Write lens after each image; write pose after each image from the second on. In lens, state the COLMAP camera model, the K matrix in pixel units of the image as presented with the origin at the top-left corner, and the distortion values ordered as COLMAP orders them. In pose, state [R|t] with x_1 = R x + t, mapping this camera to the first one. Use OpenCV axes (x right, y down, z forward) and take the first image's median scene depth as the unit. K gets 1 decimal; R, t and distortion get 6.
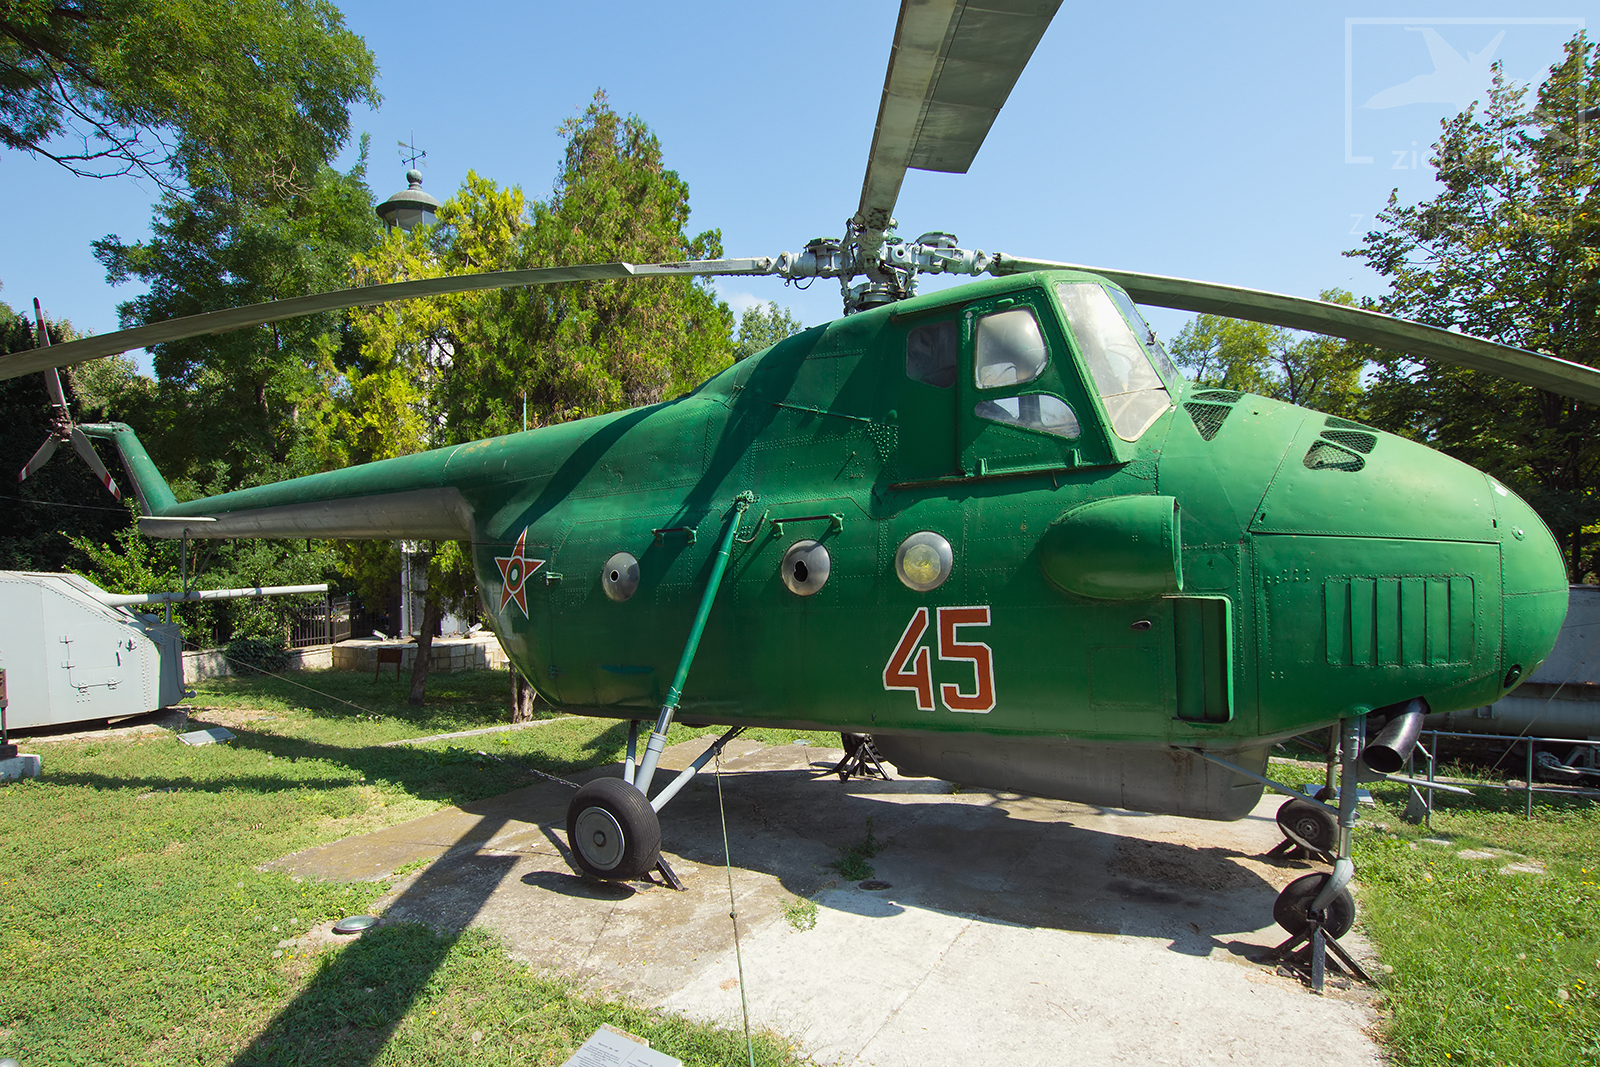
lens RADIAL K [[754.2, 0, 803.8], [0, 754.2, 564.5], [0, 0, 1]] dist [-0.017113, 0.000205]
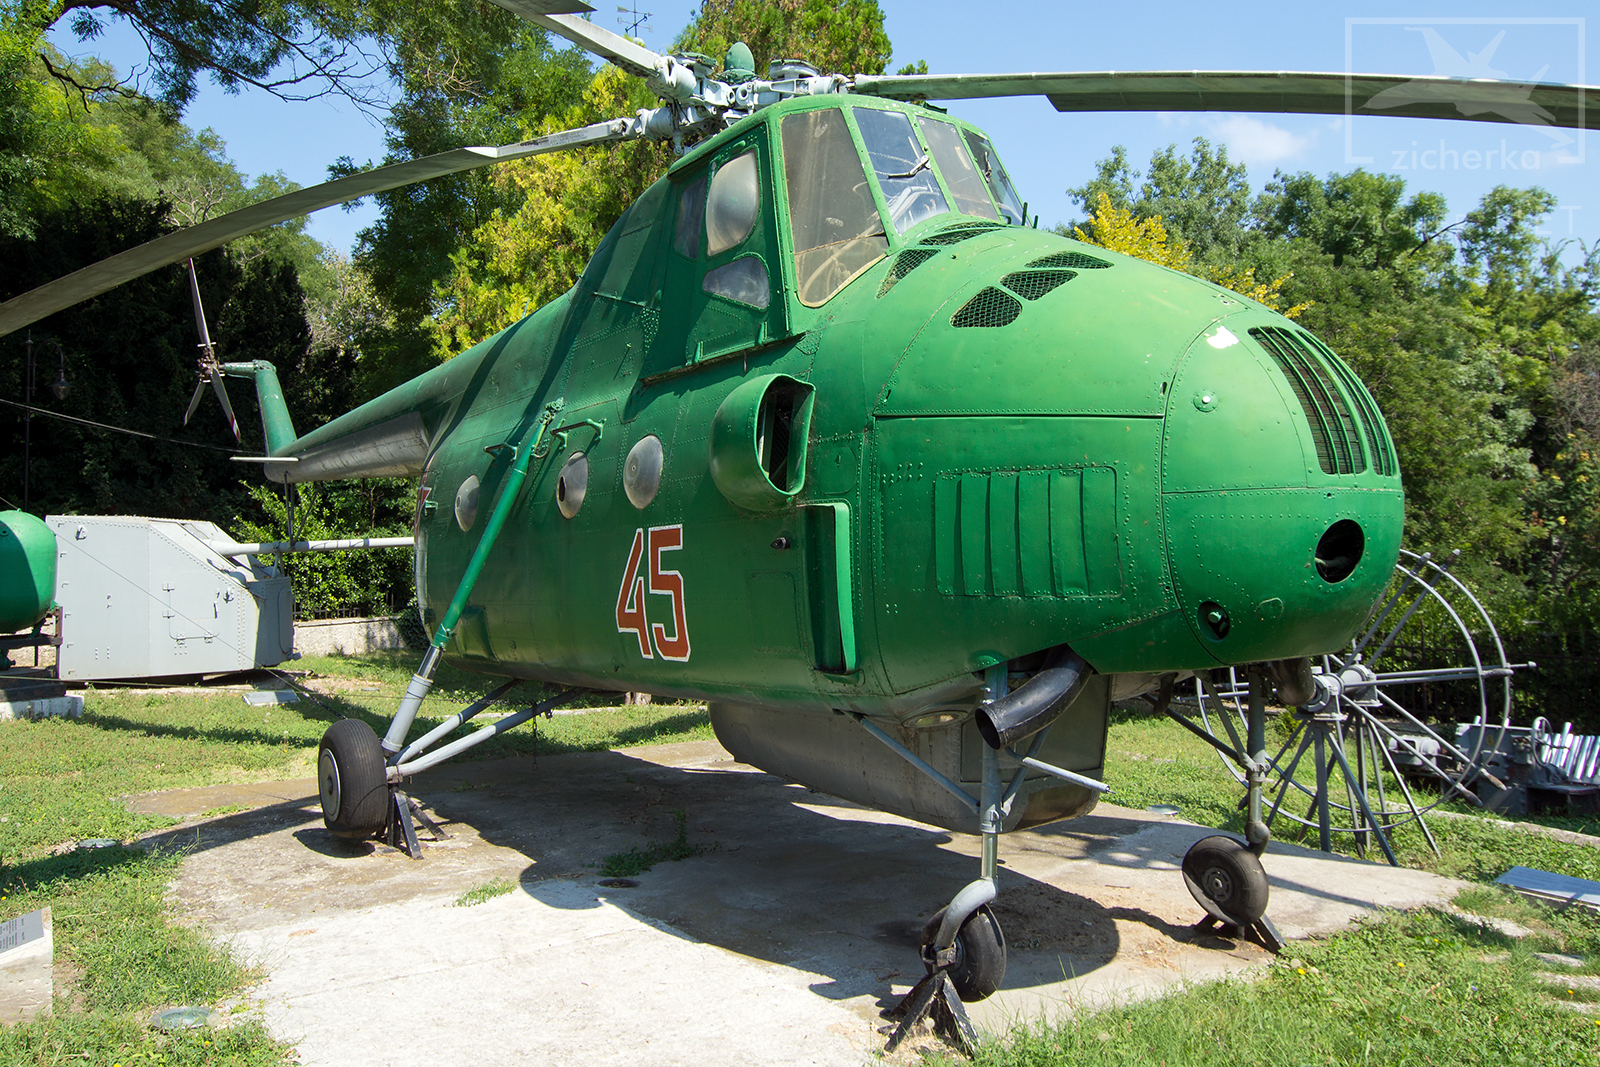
lens RADIAL K [[1107.3, 0, 845.1], [0, 1107.3, 456.3], [0, 0, 1]] dist [-0.008652, -0.000002]
pose [[0.930352, -0.018770, -0.366188, 0.781451], [-0.007260, 0.997550, -0.069579, 0.059199], [0.366596, 0.067392, 0.927936, -0.025281]]
